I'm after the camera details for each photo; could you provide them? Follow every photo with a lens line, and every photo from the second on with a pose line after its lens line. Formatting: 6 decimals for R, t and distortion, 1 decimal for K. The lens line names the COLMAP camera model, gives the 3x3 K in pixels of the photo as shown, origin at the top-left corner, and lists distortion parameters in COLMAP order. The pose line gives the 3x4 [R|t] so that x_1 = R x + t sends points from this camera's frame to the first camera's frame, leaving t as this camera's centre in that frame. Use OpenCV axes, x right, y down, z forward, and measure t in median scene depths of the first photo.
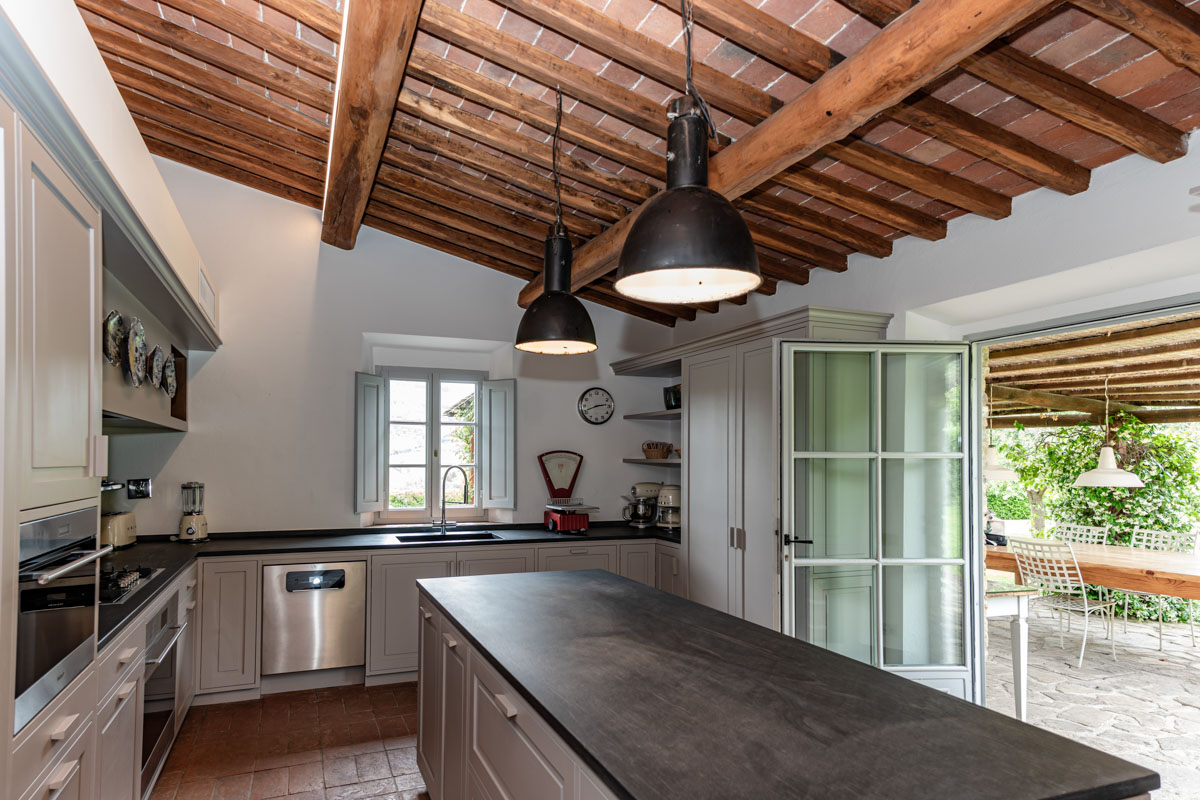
lens RADIAL K [[666.5, 0, 600.0], [0, 666.5, 400.0], [0, 0, 1]] dist [0.001738, -0.000290]
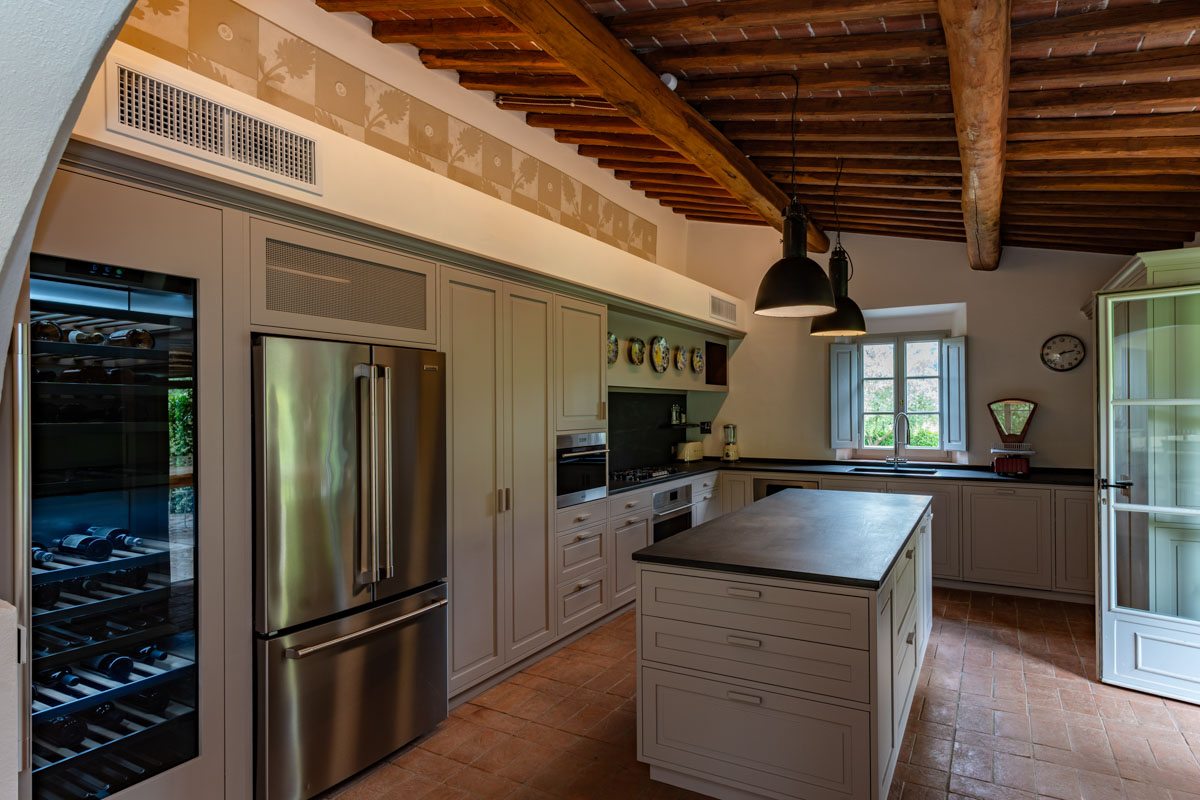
lens RADIAL K [[690.2, 0, 600.0], [0, 690.2, 400.0], [0, 0, 1]] dist [0.000514, 0.000015]
pose [[0.594137, -0.017292, -0.804178, 0.440500], [0.082844, 0.995768, 0.039794, -0.020606], [0.800086, -0.090264, 0.593055, -0.175338]]
